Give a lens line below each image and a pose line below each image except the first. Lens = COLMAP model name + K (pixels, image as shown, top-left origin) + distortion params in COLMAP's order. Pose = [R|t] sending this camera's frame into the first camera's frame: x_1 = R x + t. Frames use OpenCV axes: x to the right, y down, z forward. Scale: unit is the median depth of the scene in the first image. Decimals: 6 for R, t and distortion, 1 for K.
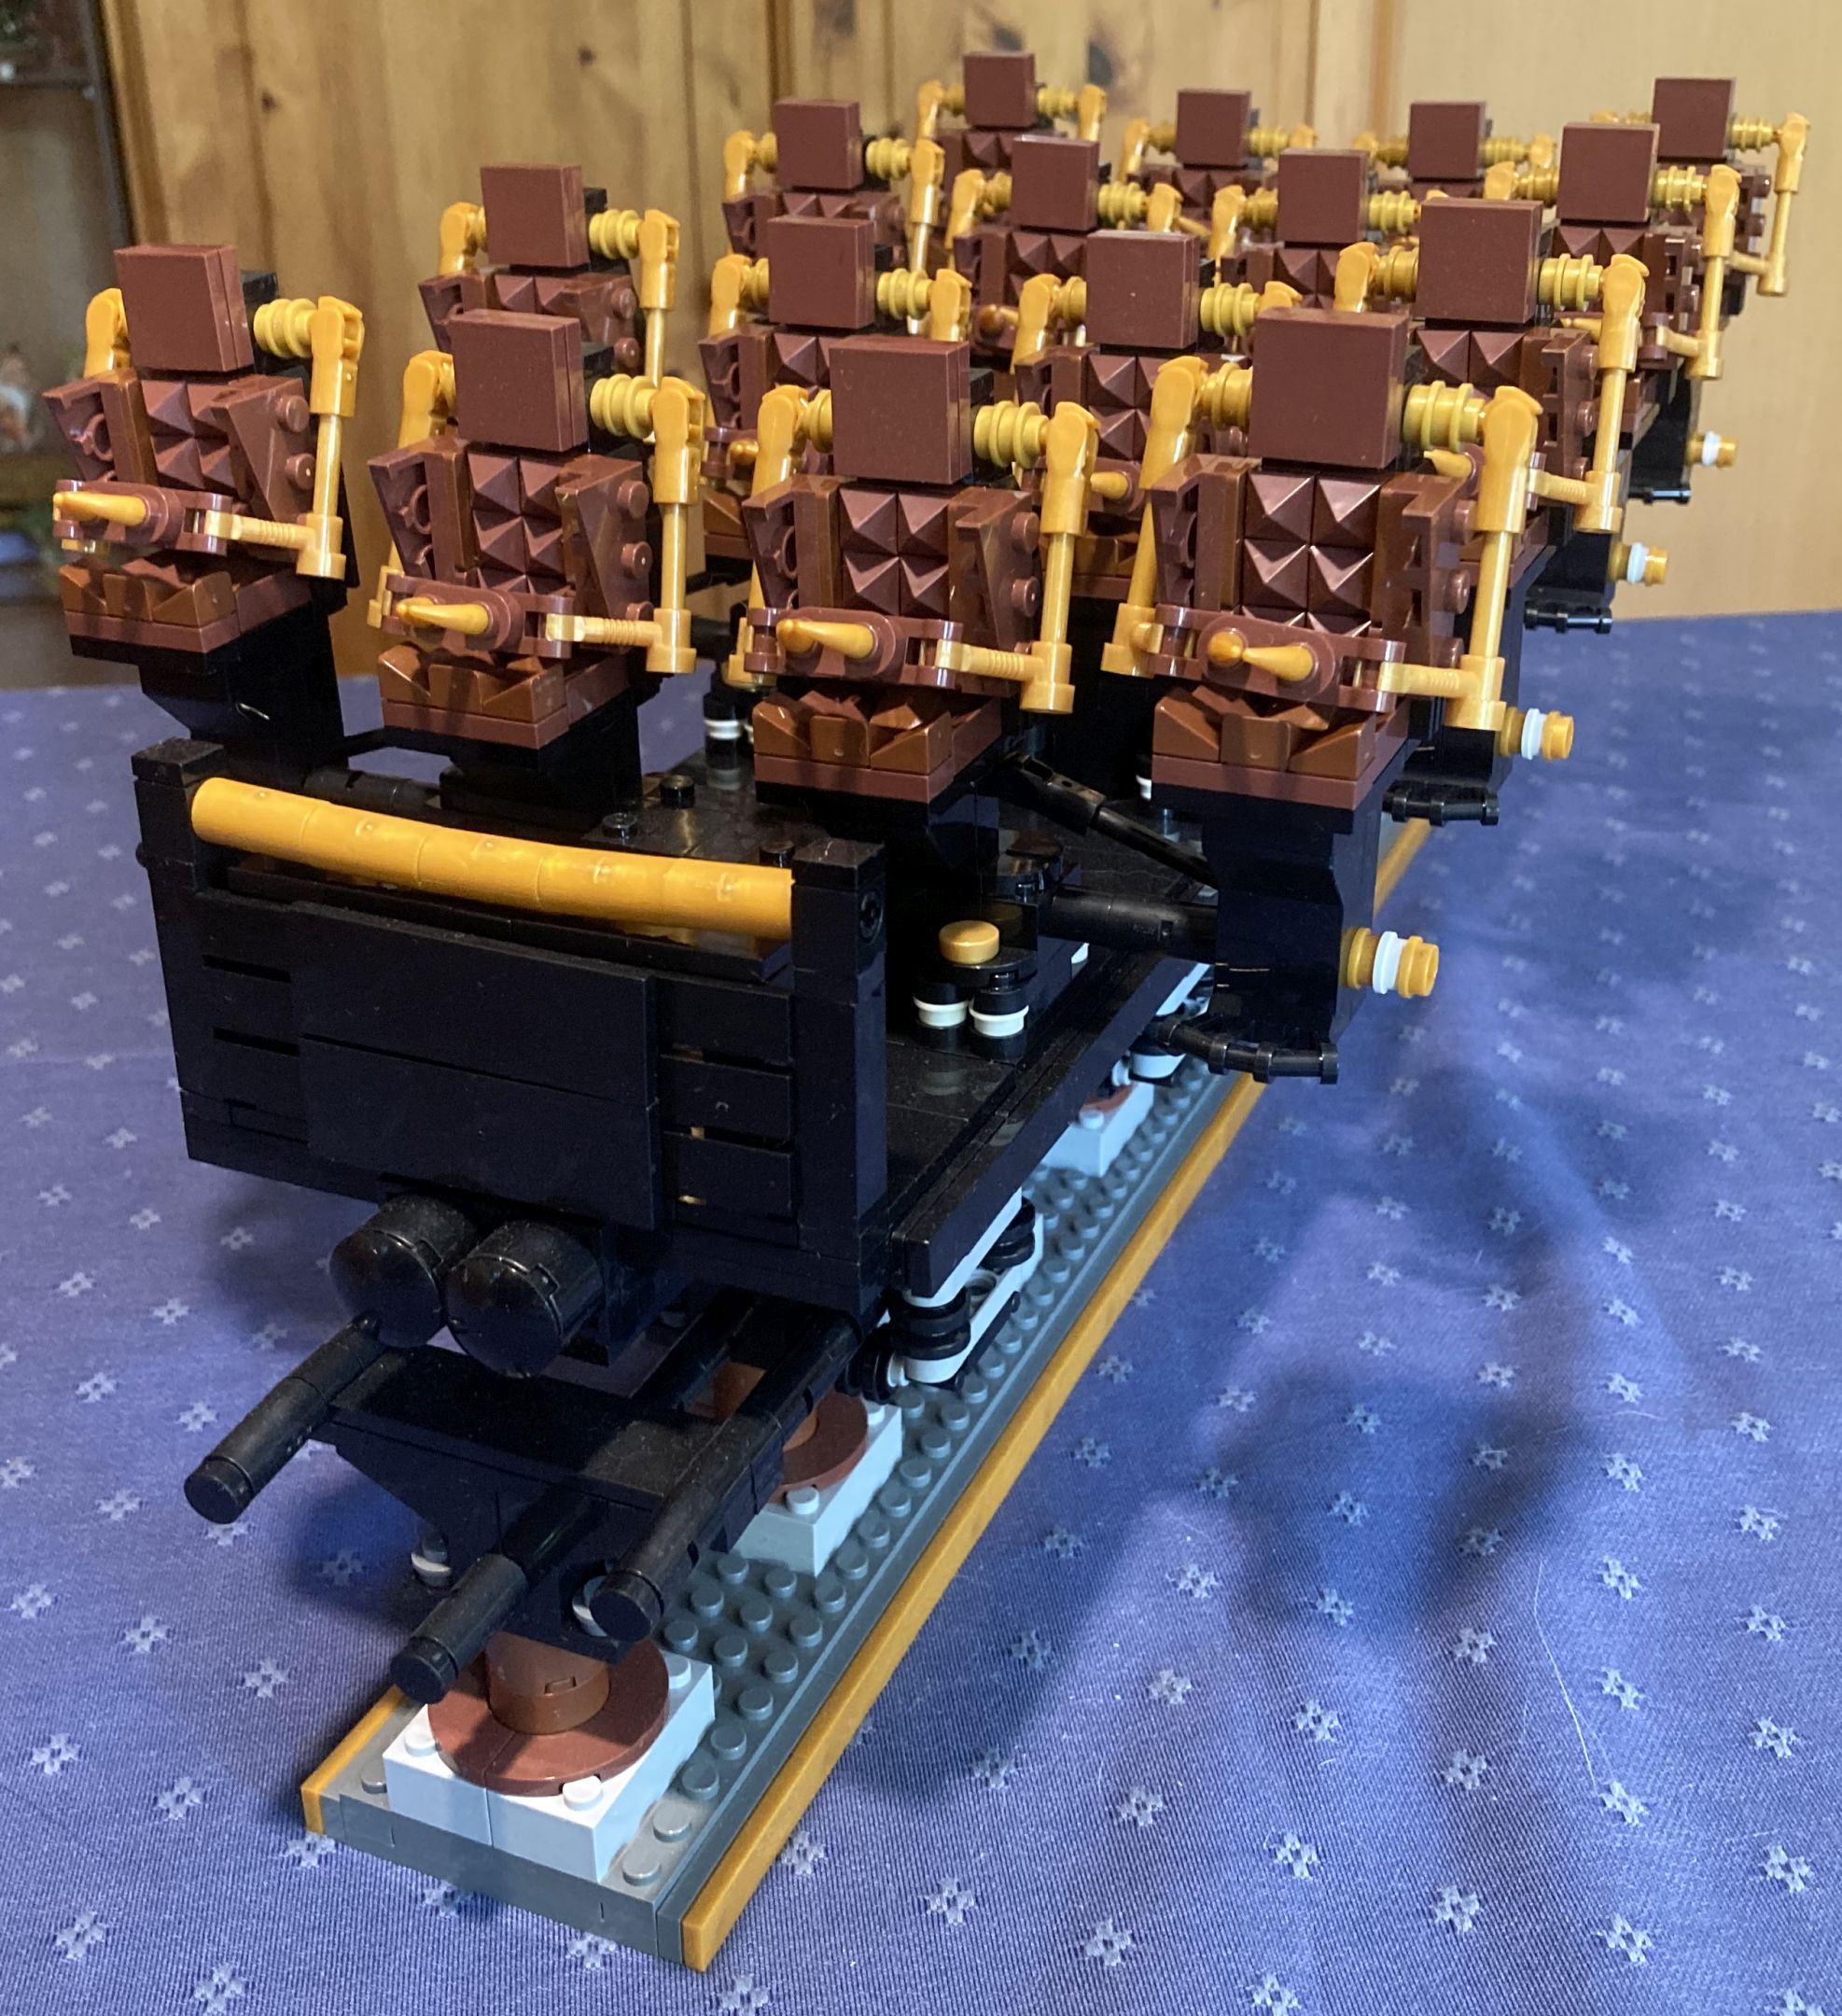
lens RADIAL K [[2292.0, 0, 985.9], [0, 2292.0, 1003.7], [0, 0, 1]] dist [0.085947, -0.237478]
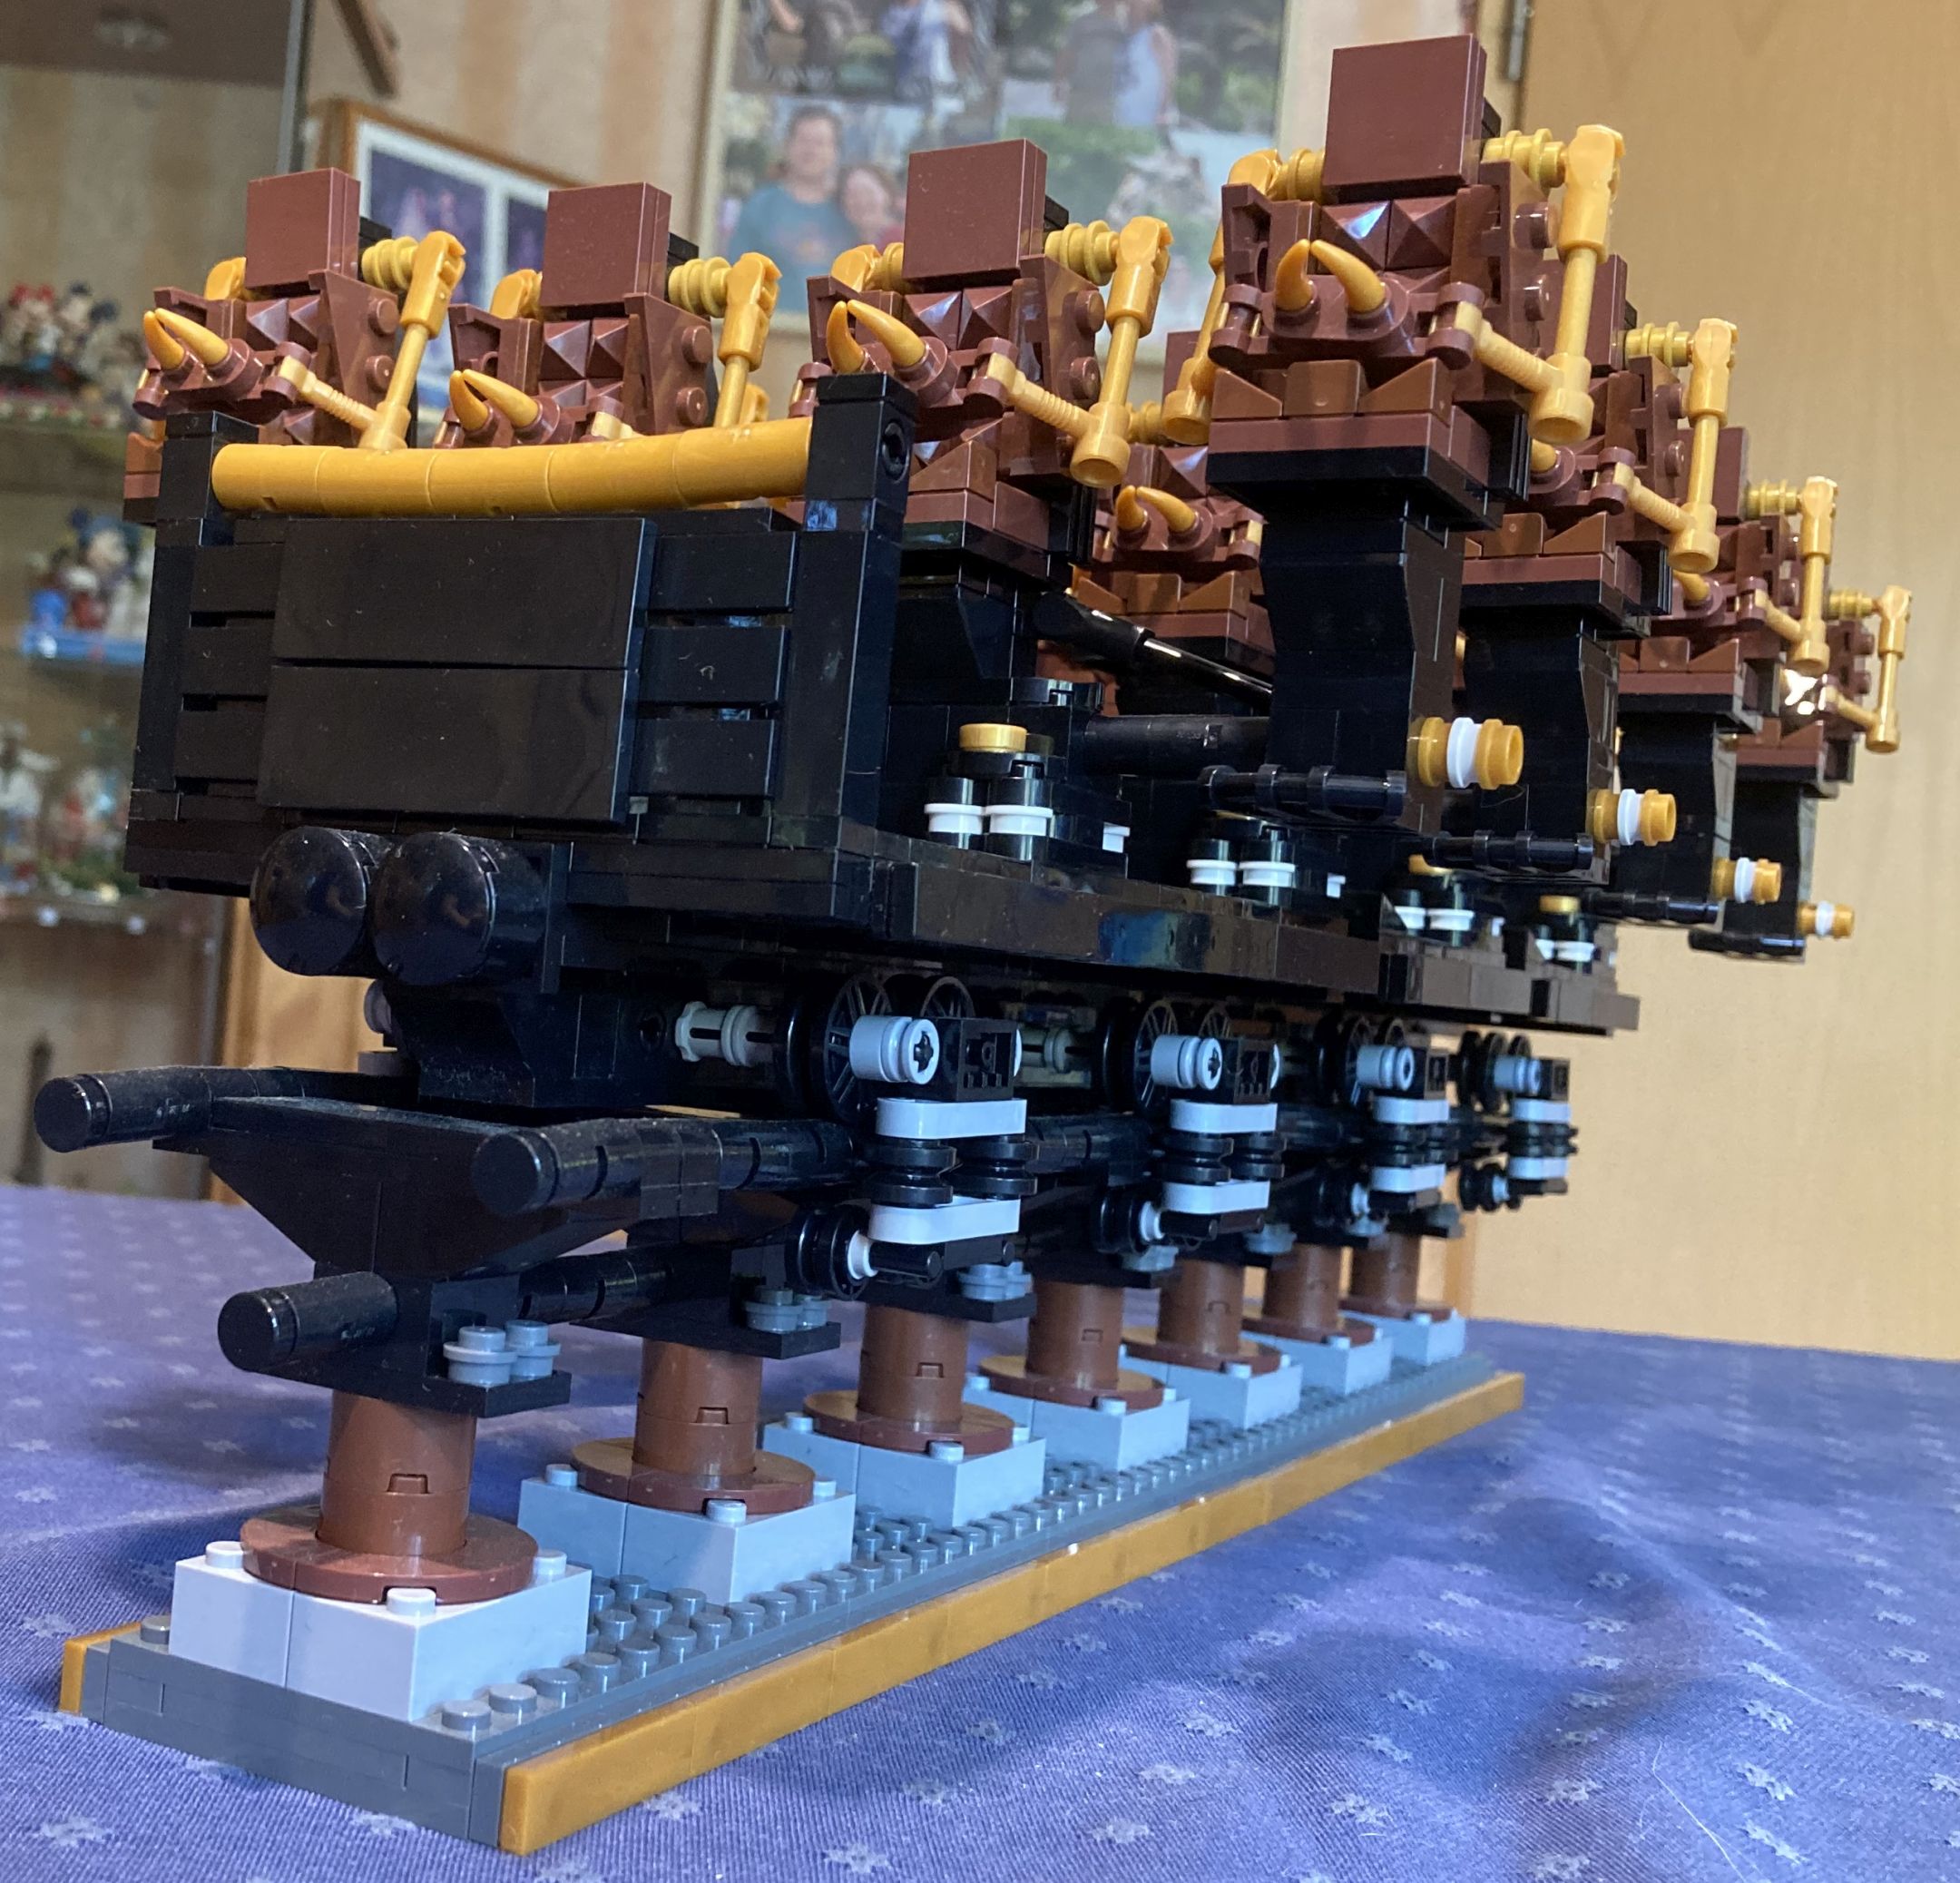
lens RADIAL K [[2472.6, 0, 797.3], [0, 2472.6, 1027.6], [0, 0, 1]] dist [0.024648, -0.045132]
pose [[0.990324, 0.080404, -0.113109, 0.032576], [-0.120909, 0.899952, -0.418889, 0.453989], [0.068112, 0.428512, 0.900965, 0.145795]]
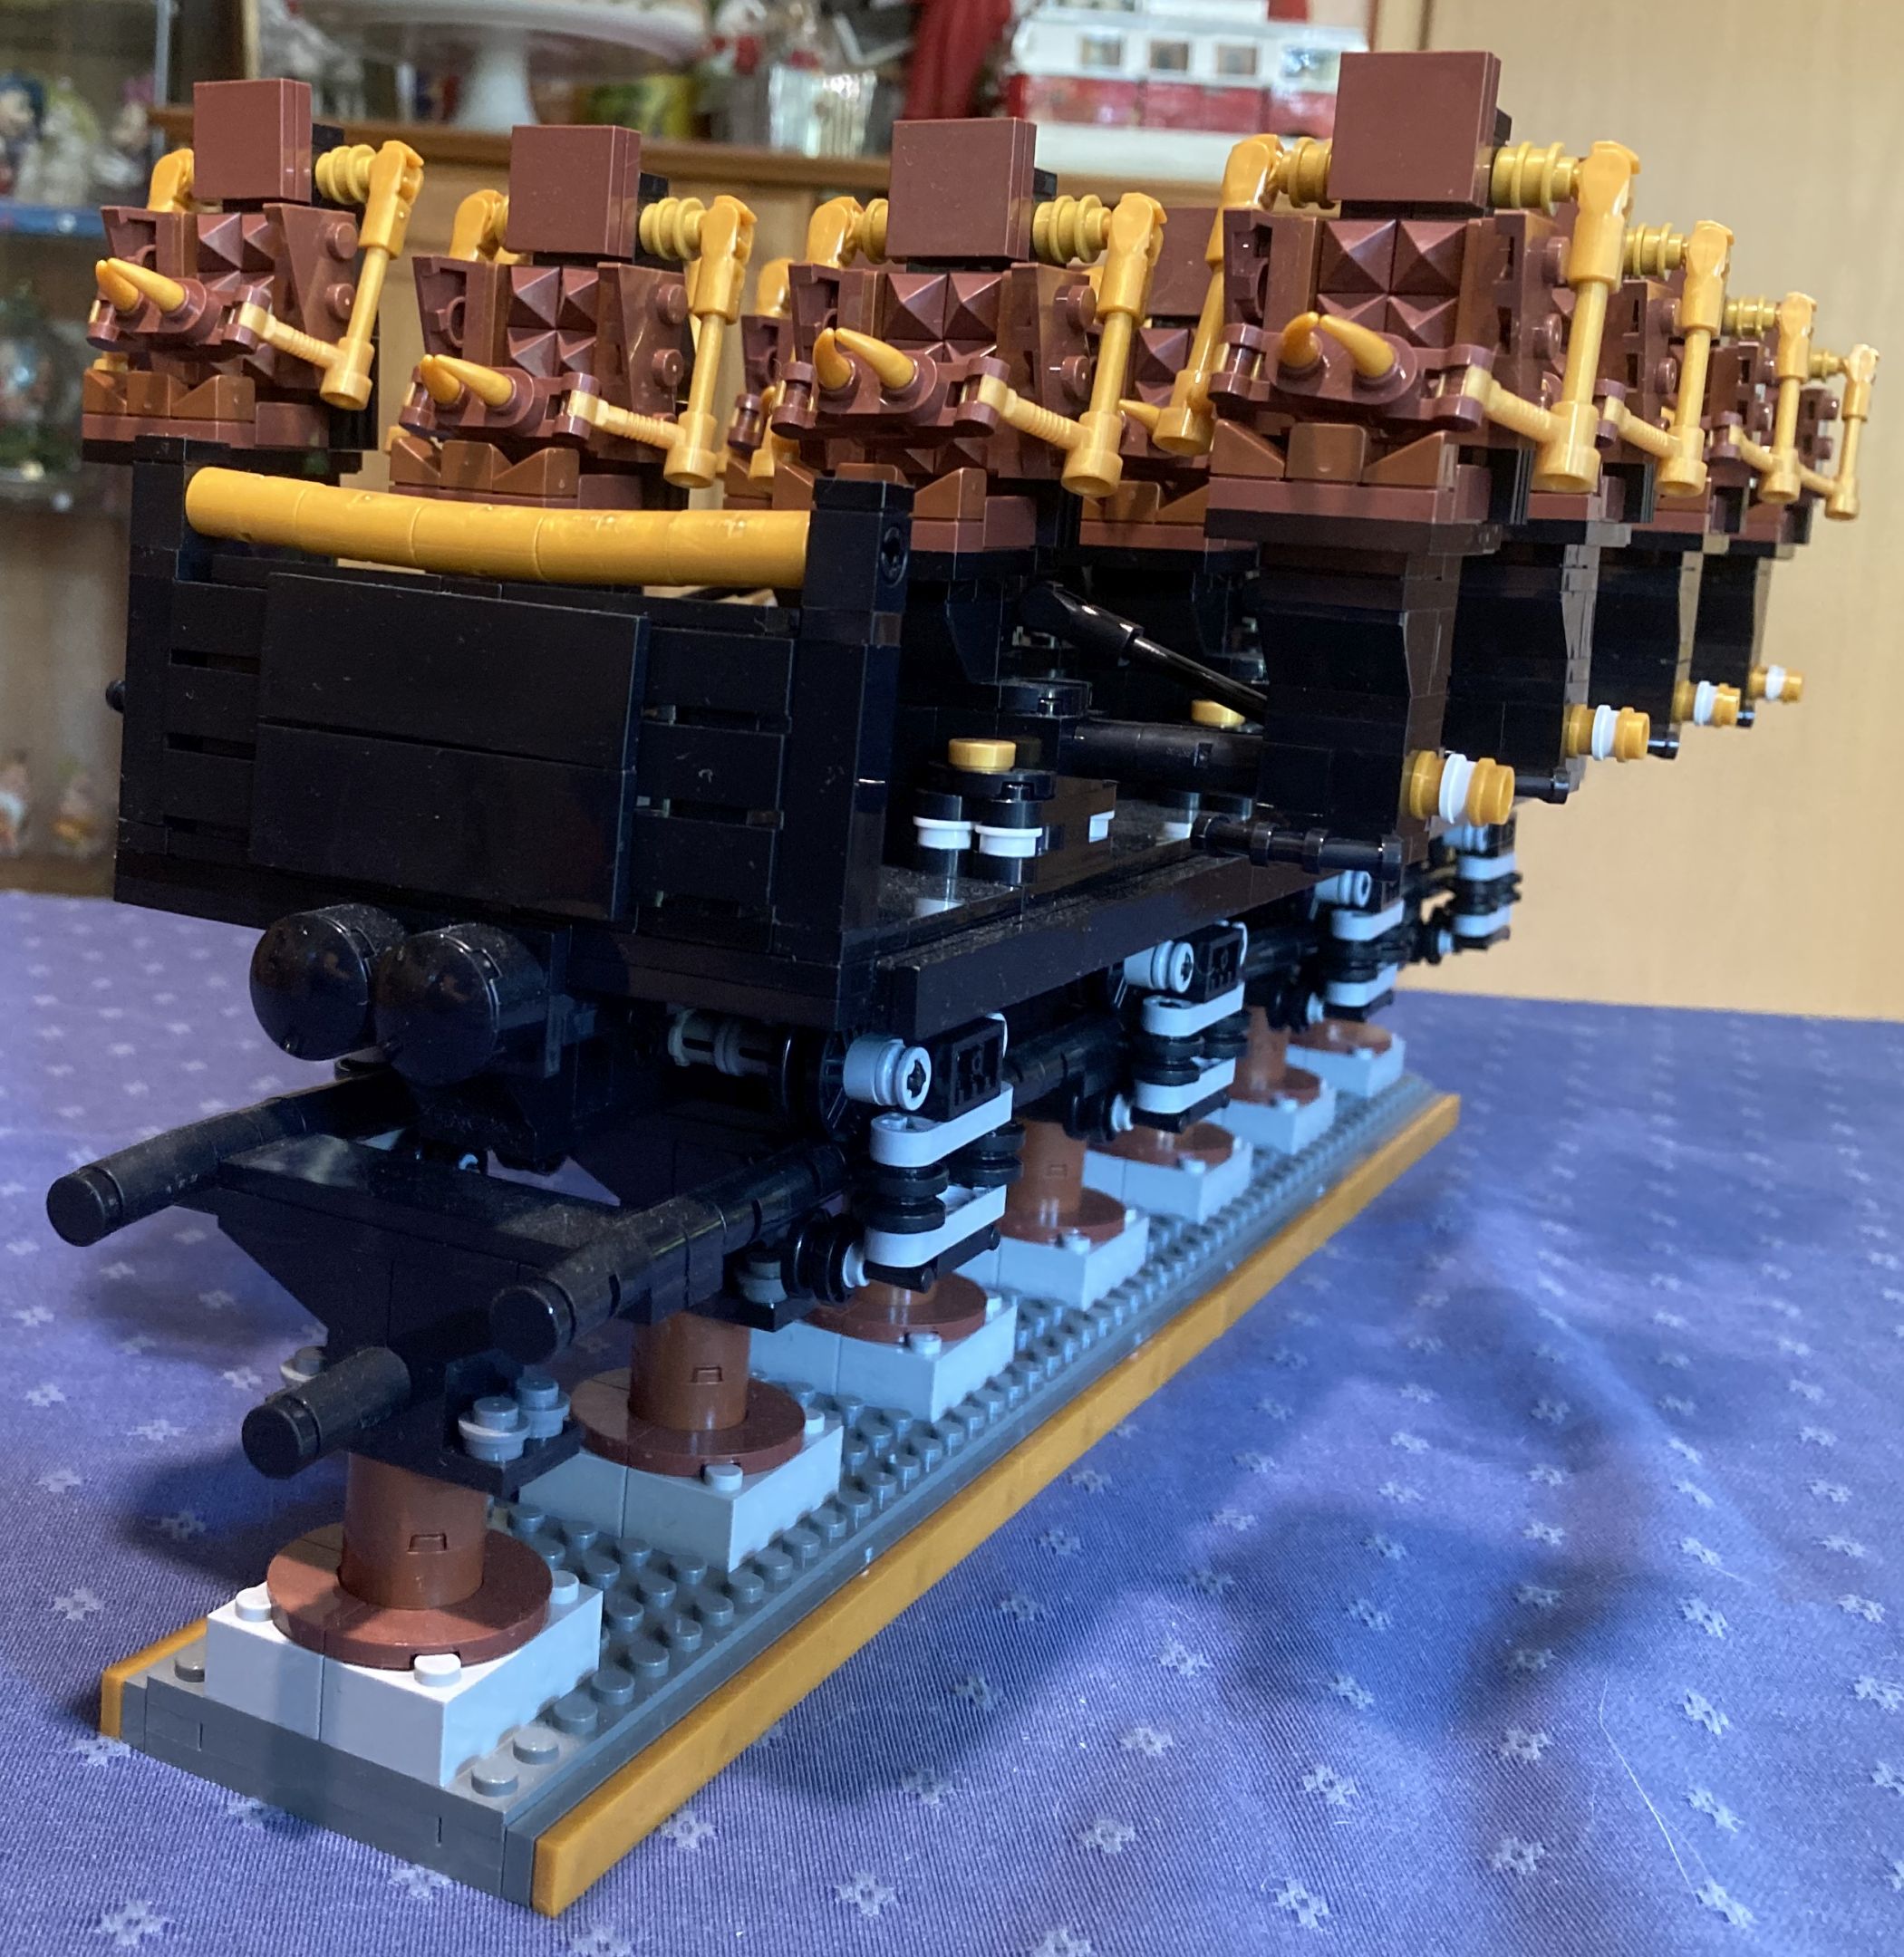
lens RADIAL K [[2437.6, 0, 765.6], [0, 2437.6, 904.5], [0, 0, 1]] dist [0.022715, -0.046383]
pose [[0.993074, 0.082126, -0.084019, -0.006317], [-0.102677, 0.954243, -0.280852, 0.283284], [0.057109, 0.287533, 0.956066, 0.082593]]
